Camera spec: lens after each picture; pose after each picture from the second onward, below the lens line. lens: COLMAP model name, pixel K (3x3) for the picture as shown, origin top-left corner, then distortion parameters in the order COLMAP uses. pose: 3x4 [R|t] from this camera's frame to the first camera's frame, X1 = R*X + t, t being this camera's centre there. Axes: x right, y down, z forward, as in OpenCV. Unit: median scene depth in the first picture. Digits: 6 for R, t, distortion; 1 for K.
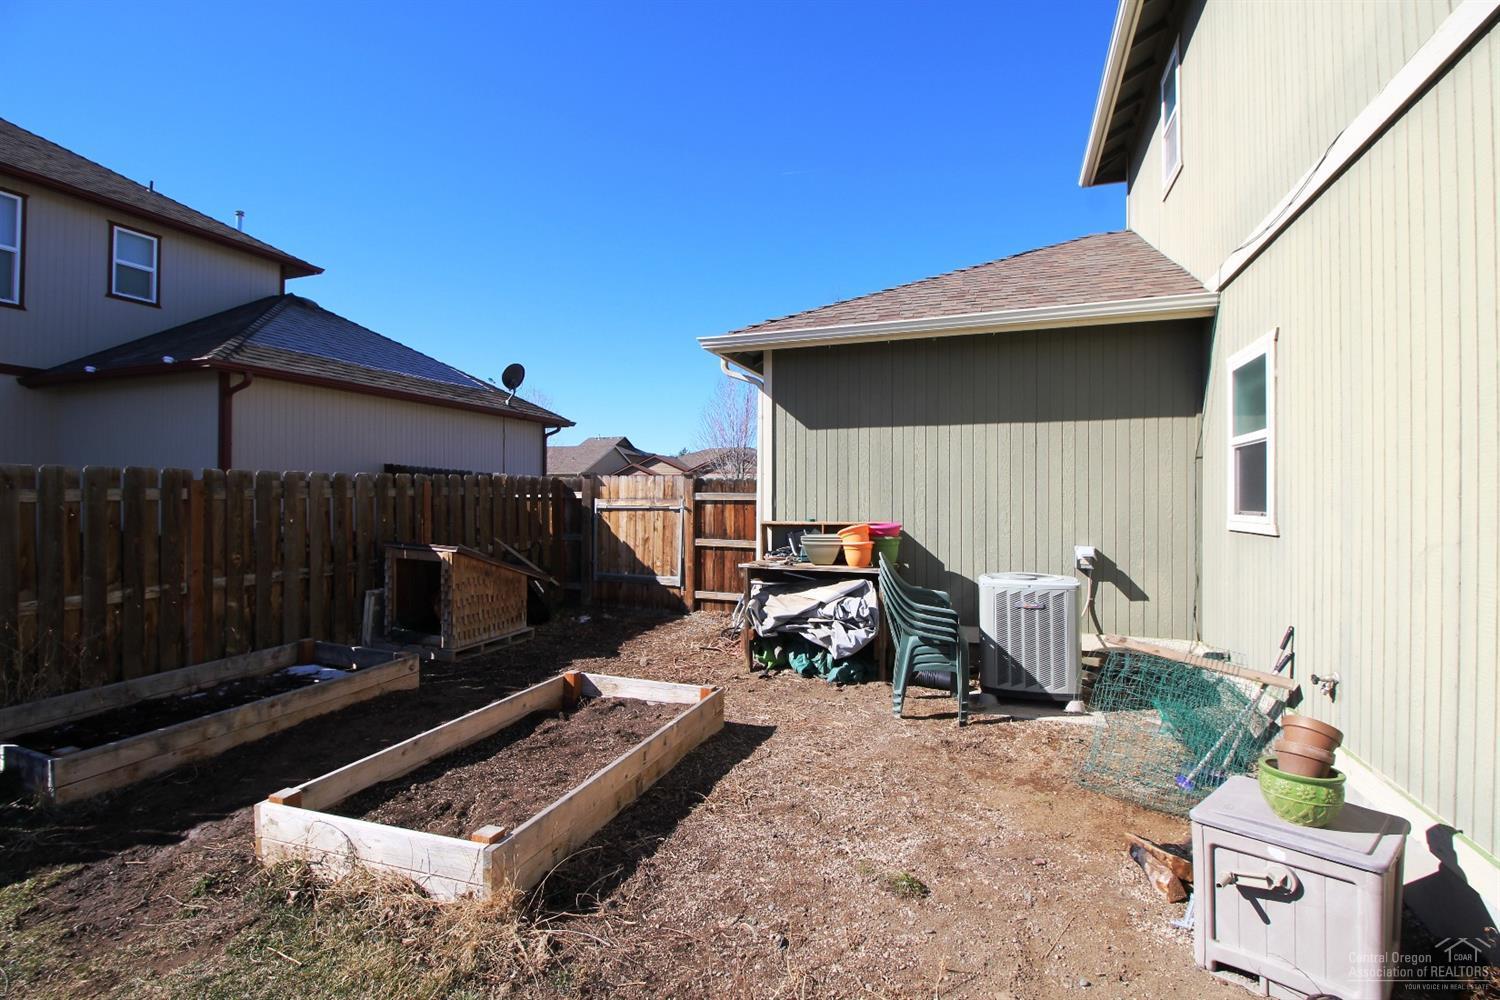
lens RADIAL K [[695.7, 0, 751.9], [0, 695.7, 495.6], [0, 0, 1]] dist [0.000370, -0.013958]
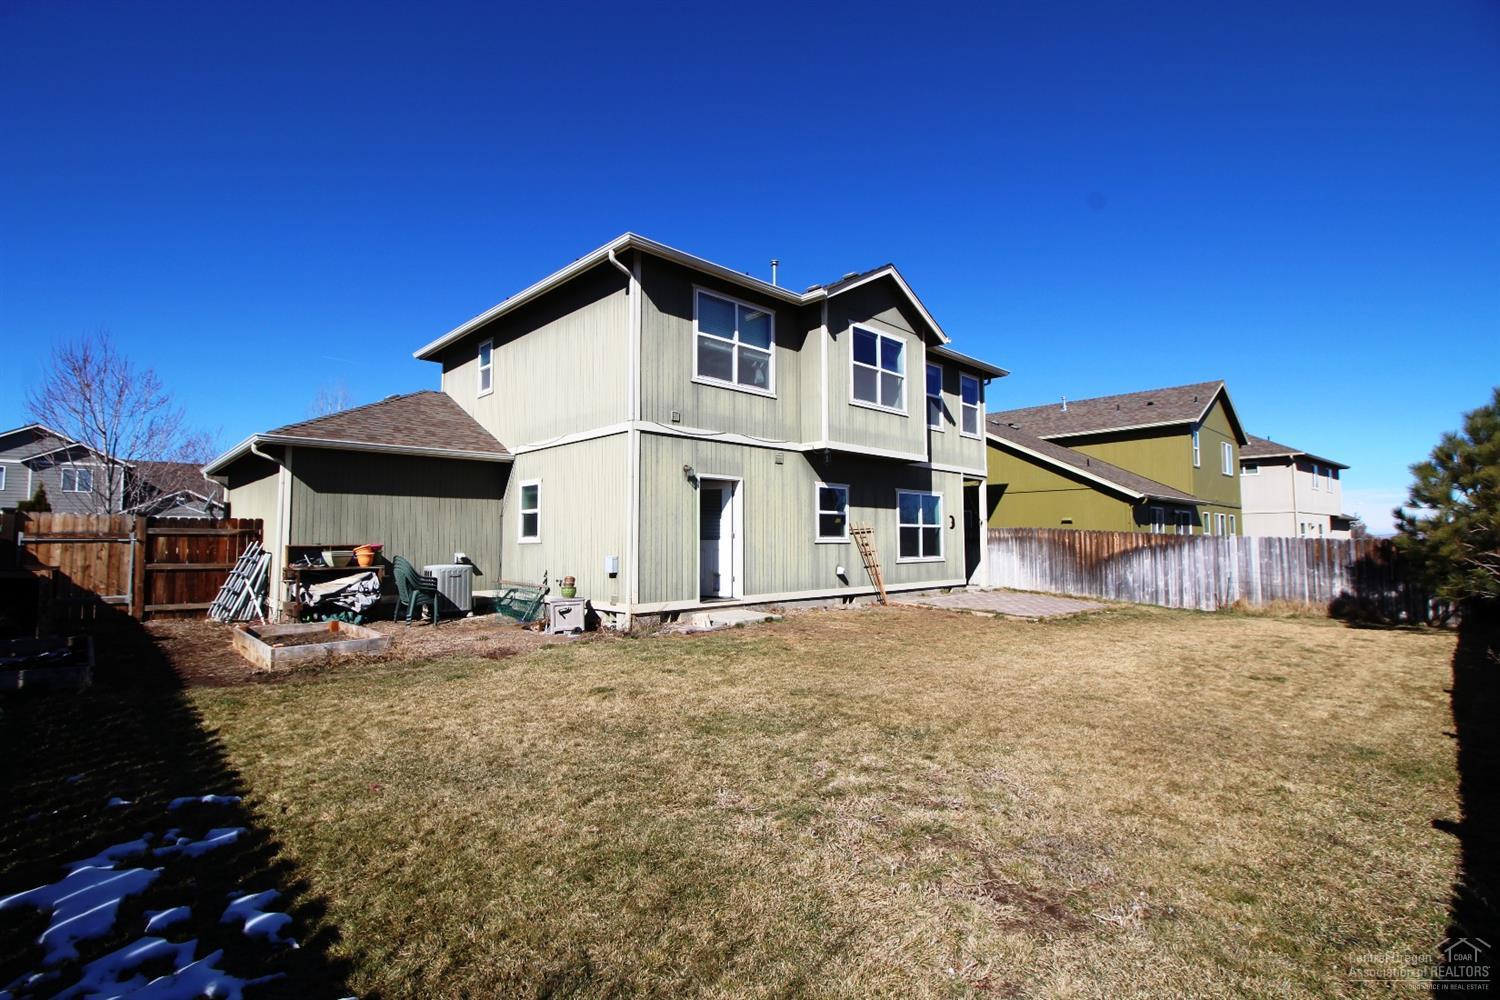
lens RADIAL K [[695.7, 0, 751.9], [0, 695.7, 495.6], [0, 0, 1]] dist [0.000370, -0.013958]
pose [[0.443033, 0.052509, 0.894966, -1.155038], [0.002114, 0.998219, -0.059614, 0.022493], [-0.896503, 0.028303, 0.442133, -0.882356]]
